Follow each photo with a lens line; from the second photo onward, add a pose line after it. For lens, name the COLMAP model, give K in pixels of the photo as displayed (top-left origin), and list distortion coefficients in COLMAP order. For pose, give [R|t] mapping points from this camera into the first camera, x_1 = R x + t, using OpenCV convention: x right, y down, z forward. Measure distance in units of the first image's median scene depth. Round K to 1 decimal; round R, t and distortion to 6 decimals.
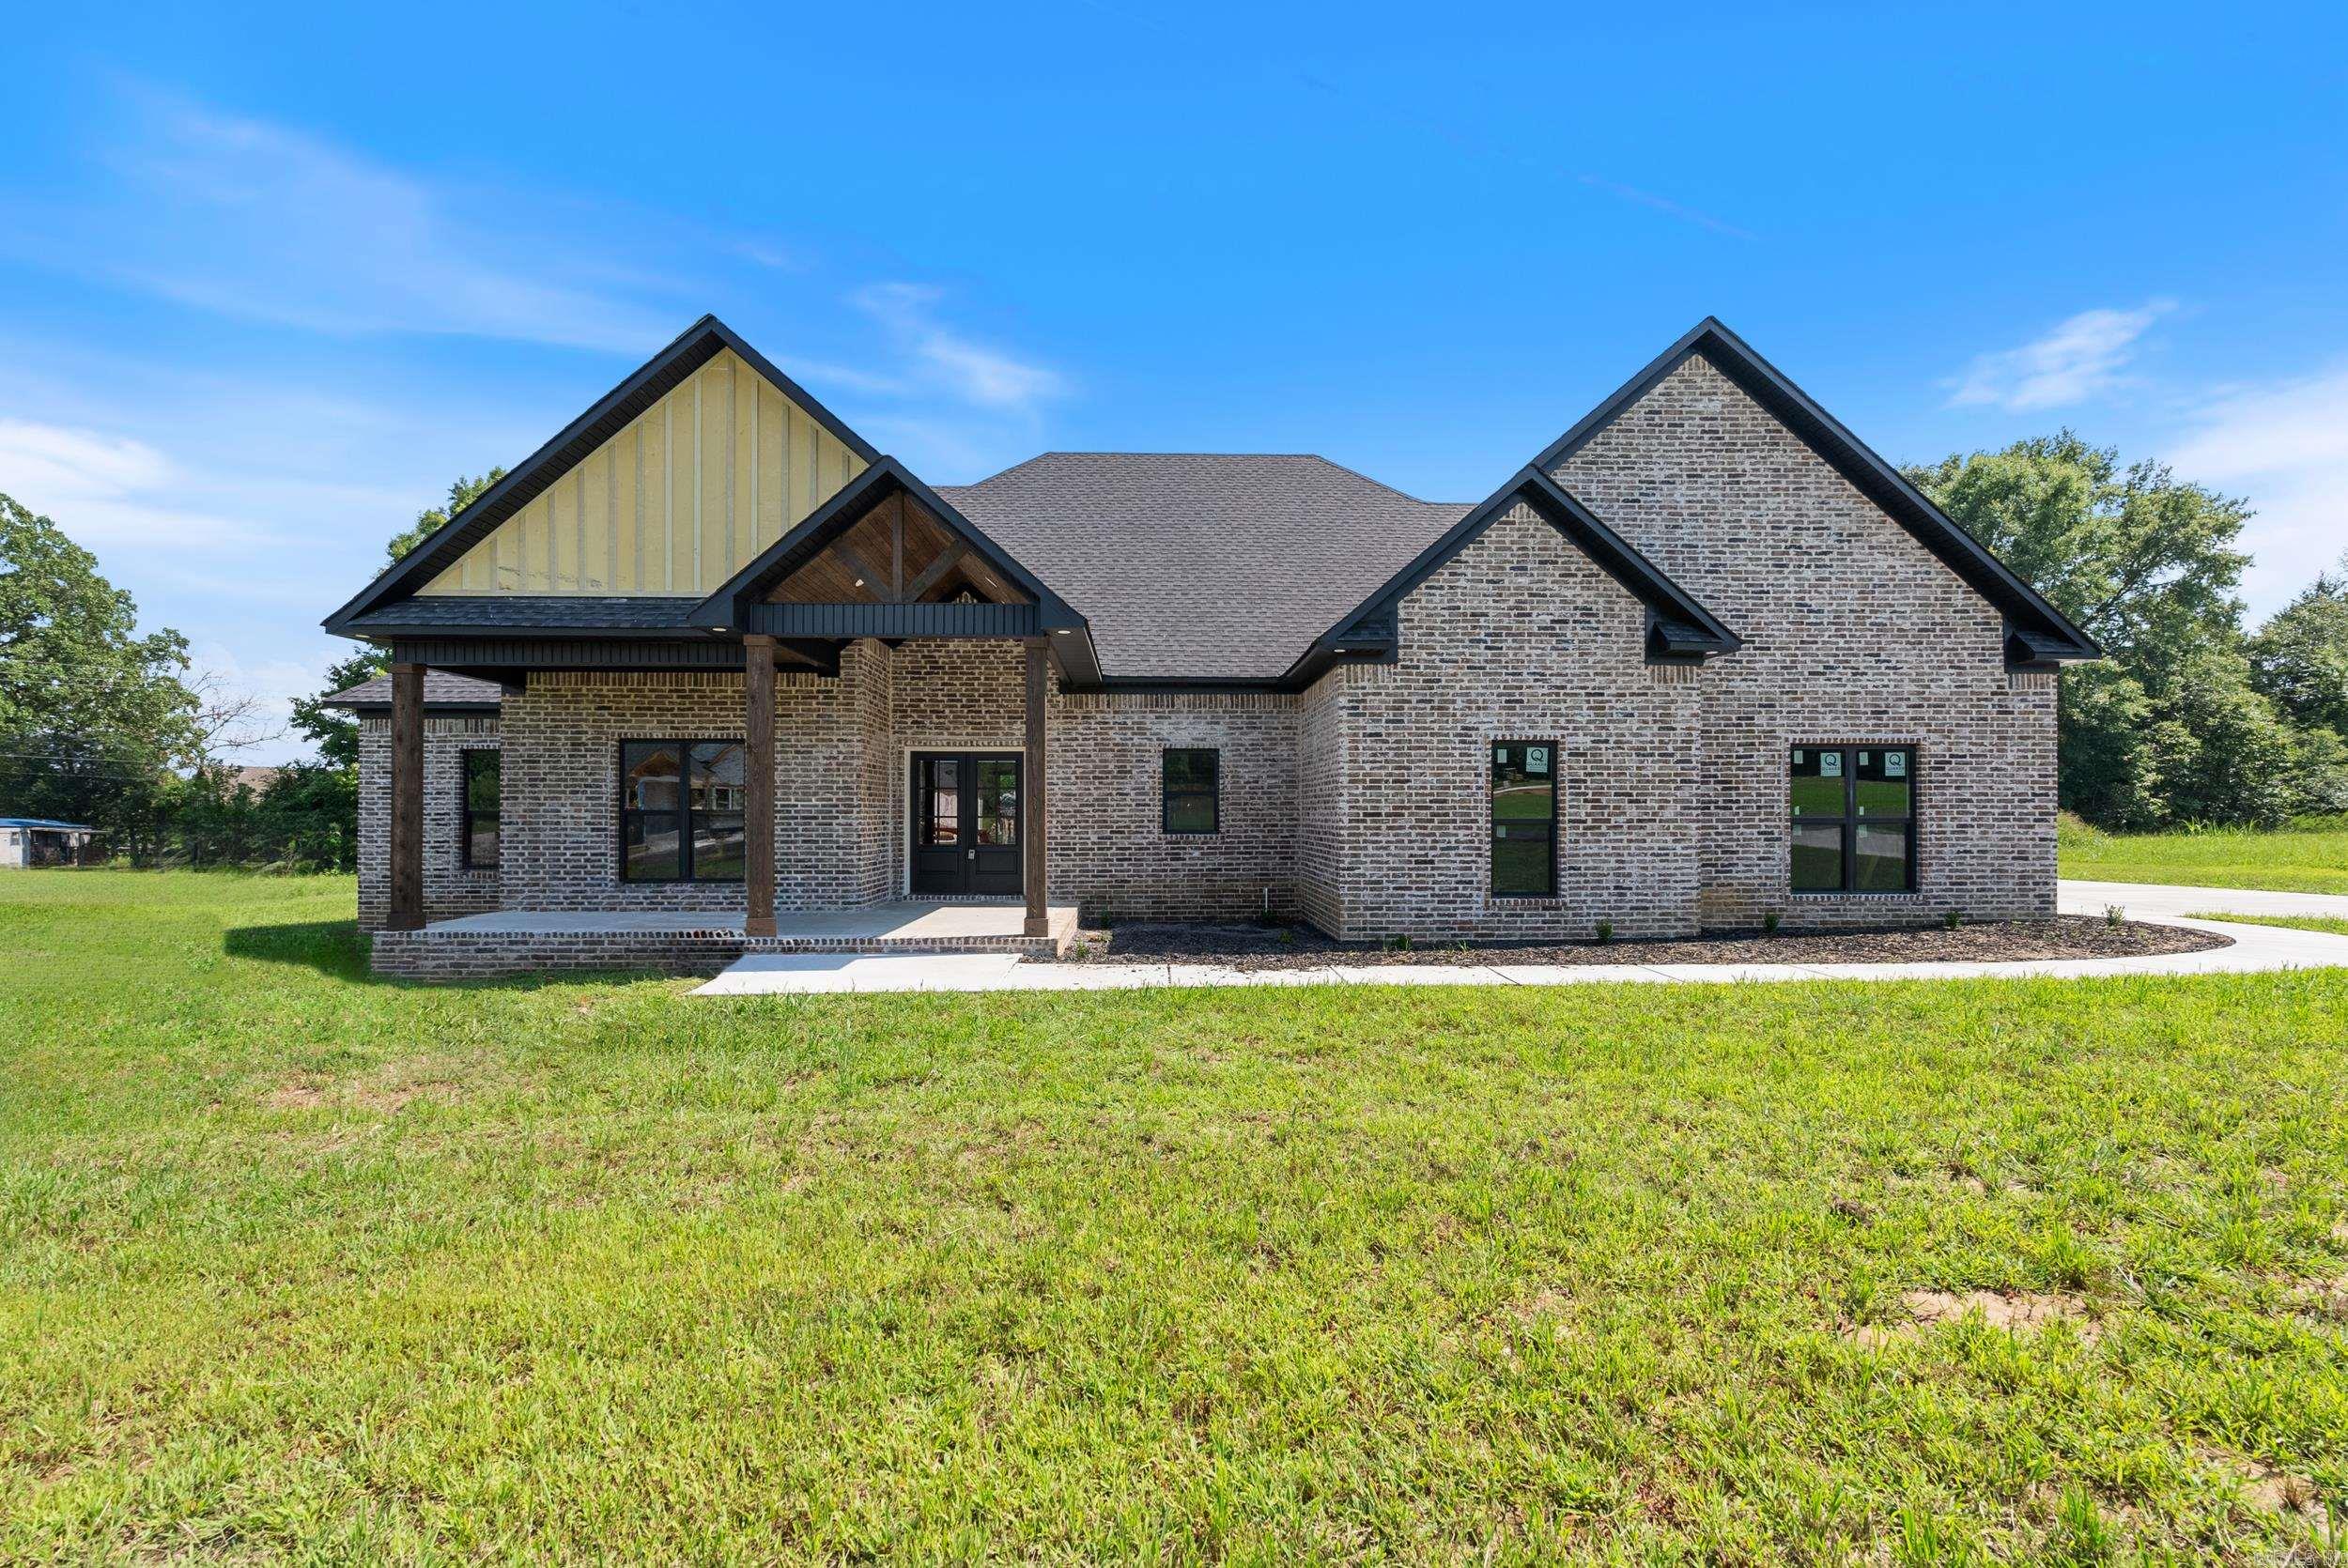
lens RADIAL K [[1043.3, 0, 1183.4], [0, 1043.3, 801.8], [0, 0, 1]] dist [-0.007038, 0.000709]
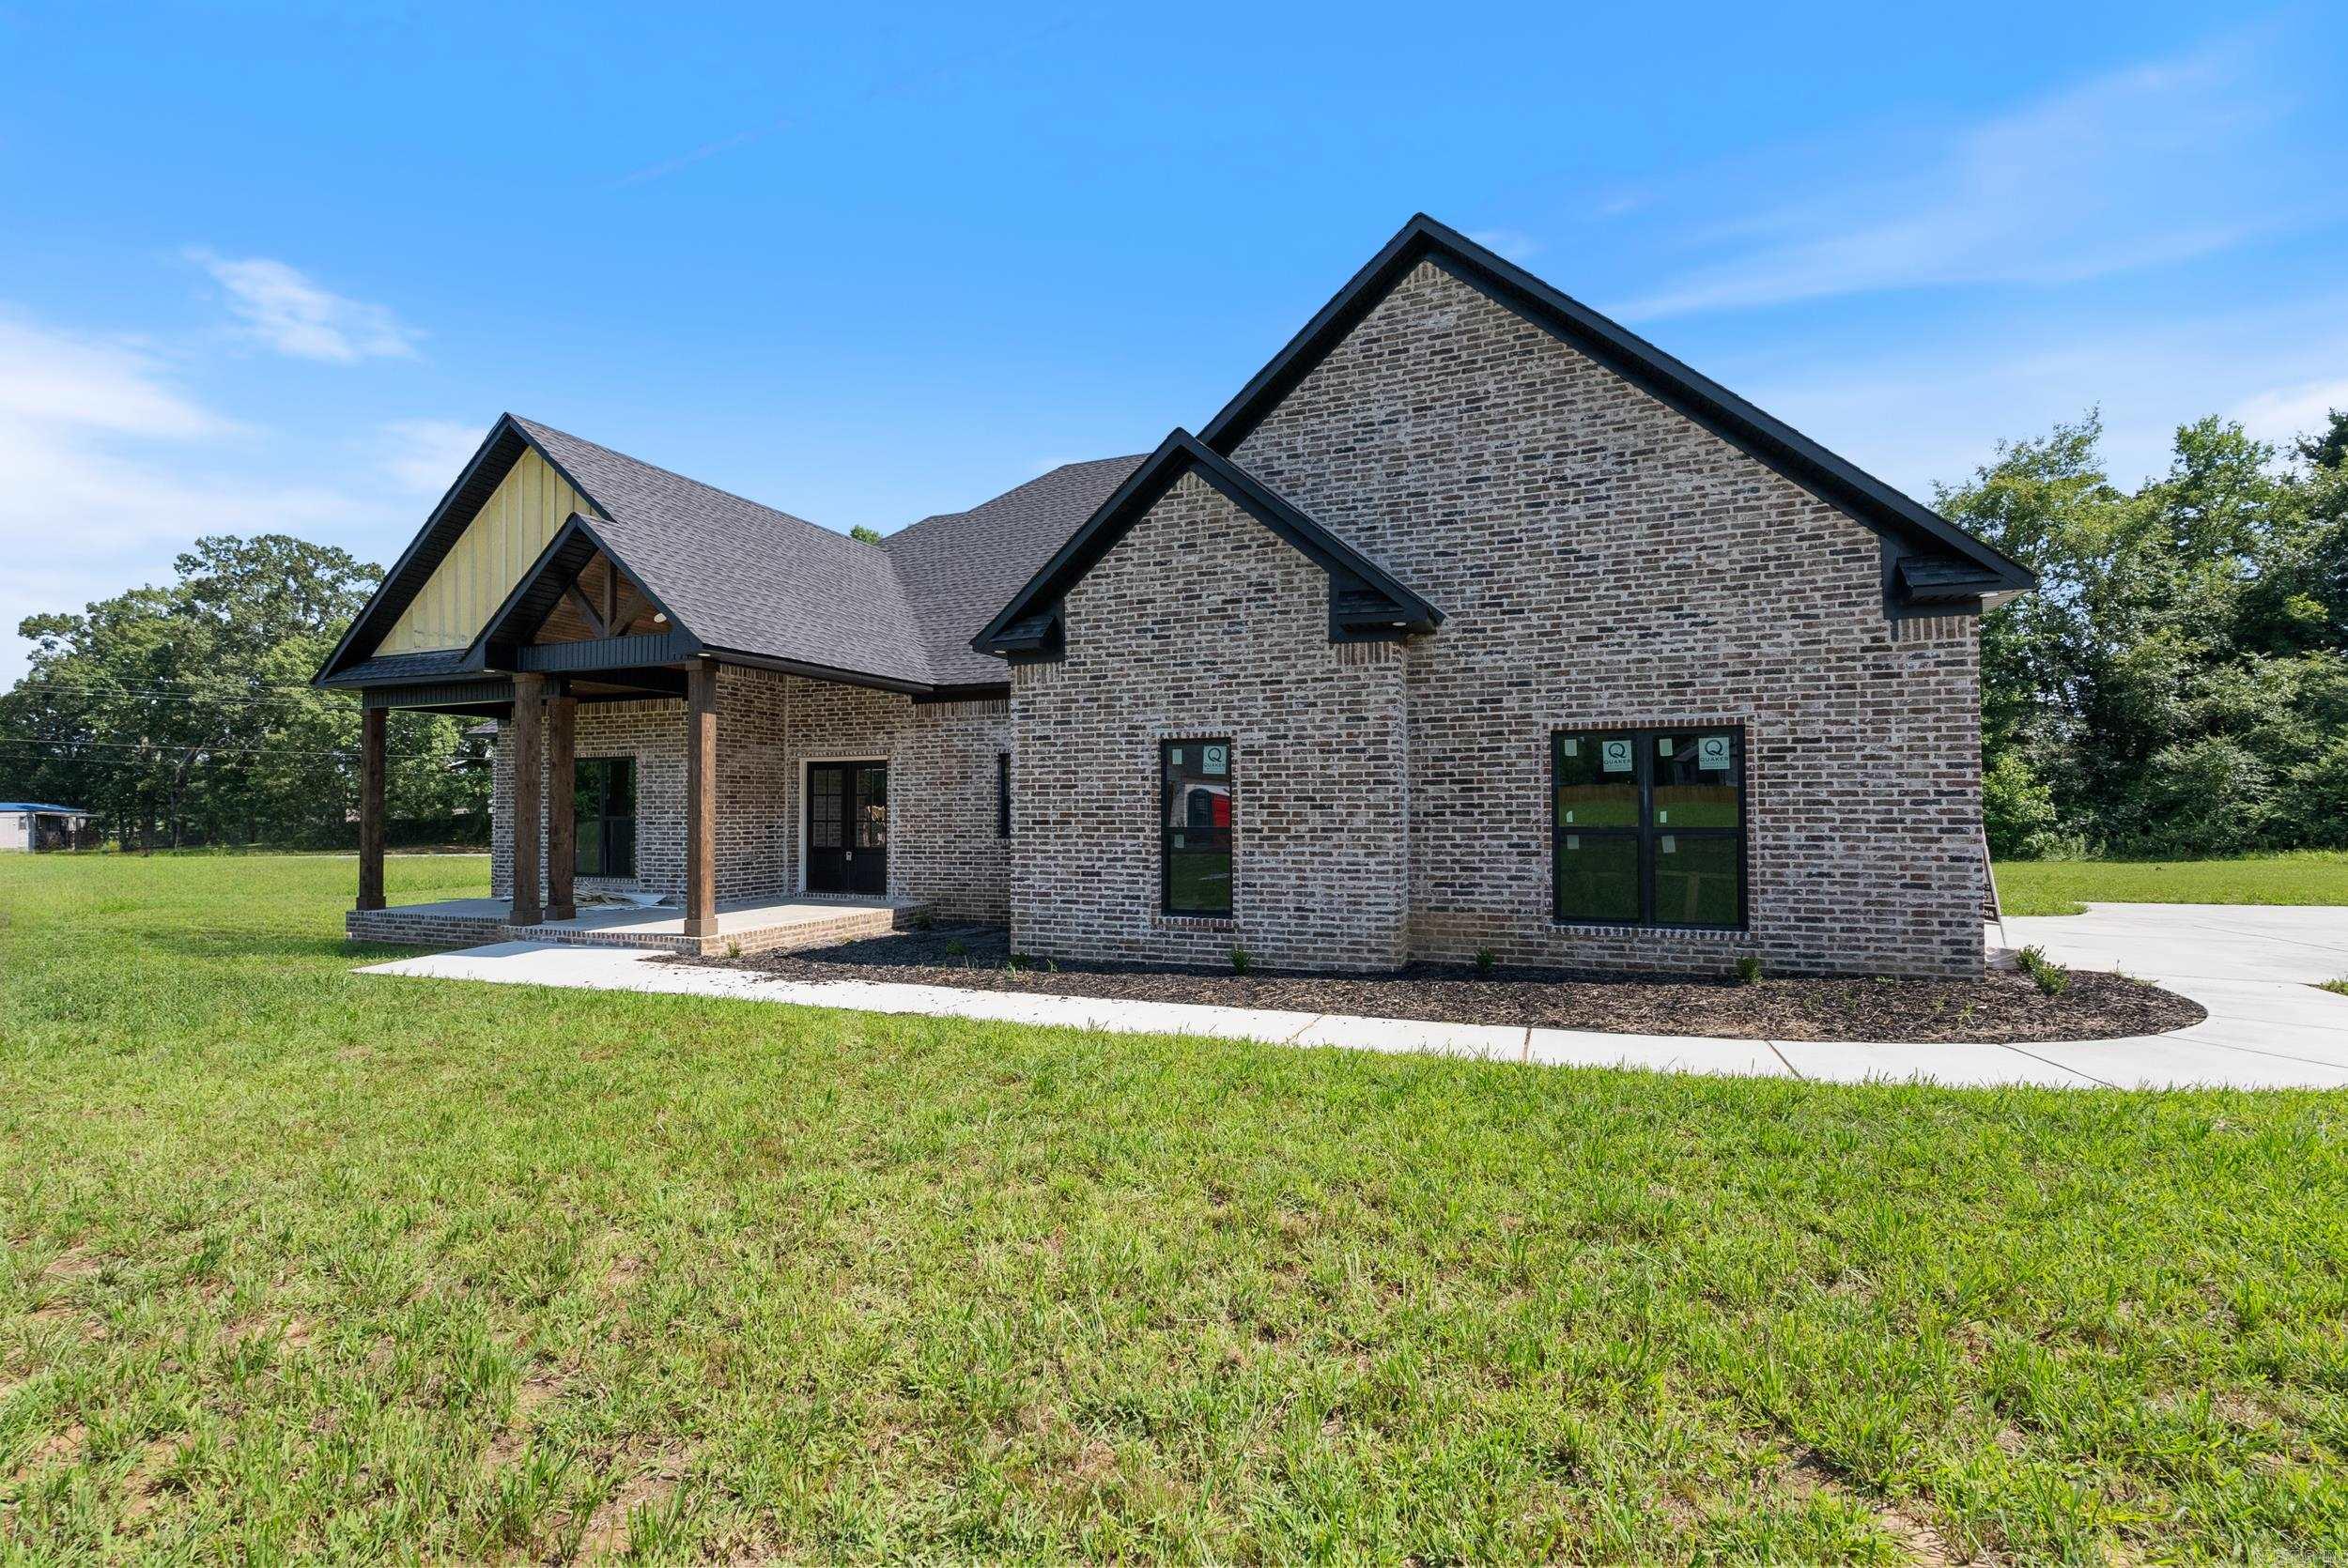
lens RADIAL K [[1043.3, 0, 1179.2], [0, 1043.3, 775.1], [0, 0, 1]] dist [-0.007038, 0.000709]
pose [[0.916448, -0.016892, -0.399798, 0.639829], [0.009491, 0.999745, -0.020484, -0.009564], [0.400042, 0.014978, 0.916374, 0.175399]]
